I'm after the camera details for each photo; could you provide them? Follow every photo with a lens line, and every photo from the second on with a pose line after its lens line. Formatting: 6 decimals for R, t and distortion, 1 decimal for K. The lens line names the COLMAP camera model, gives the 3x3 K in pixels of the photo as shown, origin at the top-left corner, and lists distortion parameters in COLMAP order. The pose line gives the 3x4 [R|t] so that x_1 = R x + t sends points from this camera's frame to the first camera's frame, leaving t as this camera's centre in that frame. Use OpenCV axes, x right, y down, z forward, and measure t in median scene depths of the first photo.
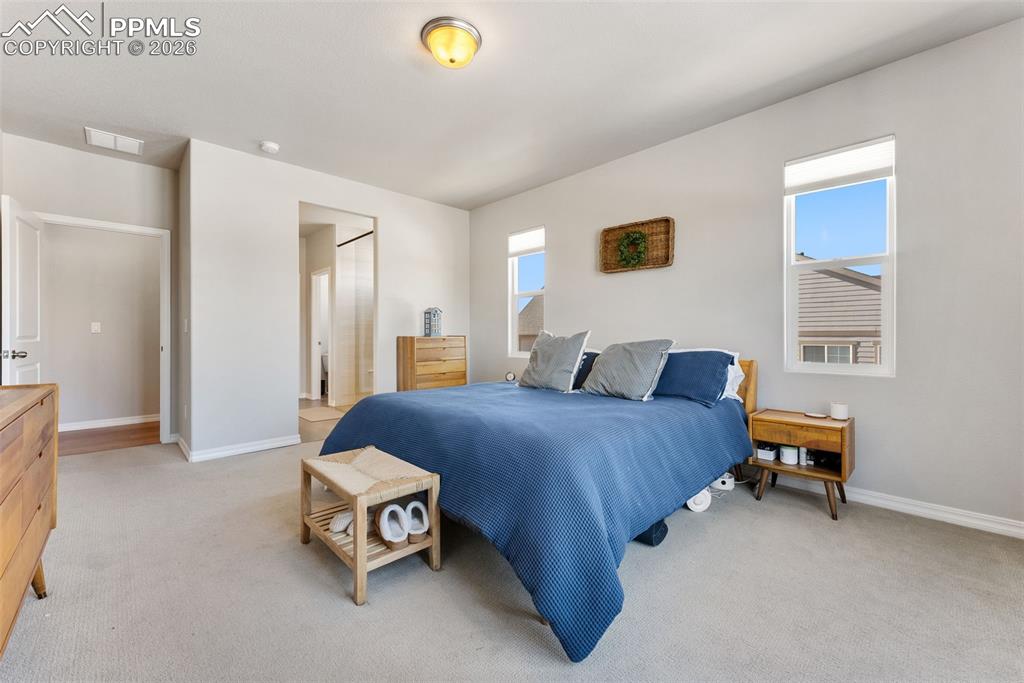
lens RADIAL K [[410.8, 0, 518.2], [0, 410.8, 337.3], [0, 0, 1]] dist [0.007463, -0.000104]
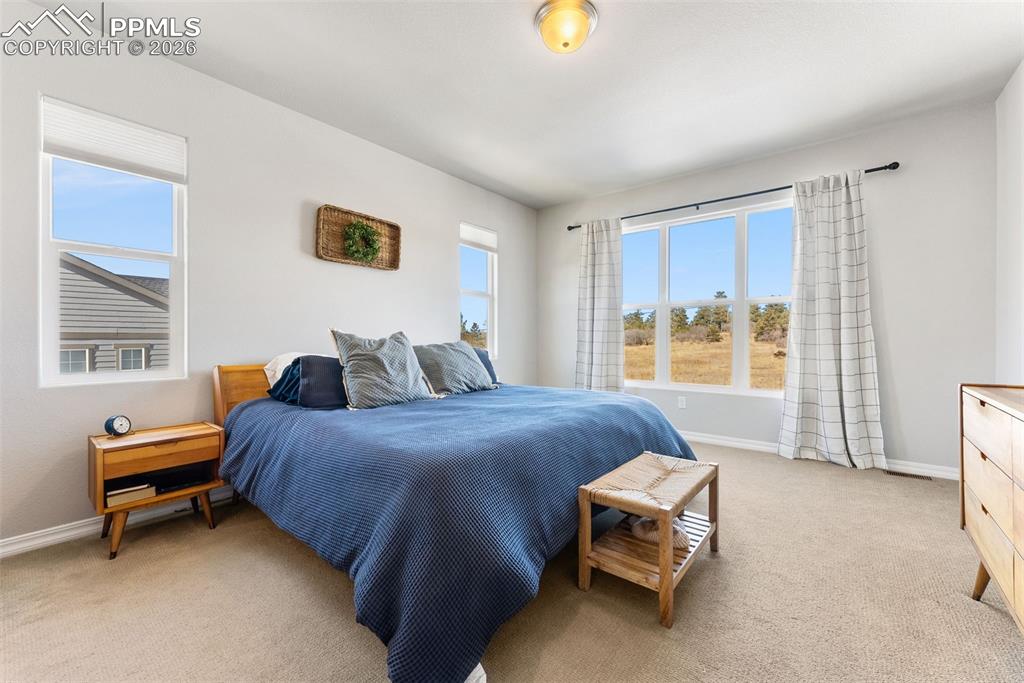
lens RADIAL K [[420.3, 0, 519.2], [0, 420.3, 339.2], [0, 0, 1]] dist [0.004006, 0.000133]
pose [[-0.124099, -0.002447, 0.992267, -0.248634], [0.005313, 0.999981, 0.003131, -0.000147], [-0.992256, 0.005661, -0.124084, 0.276298]]
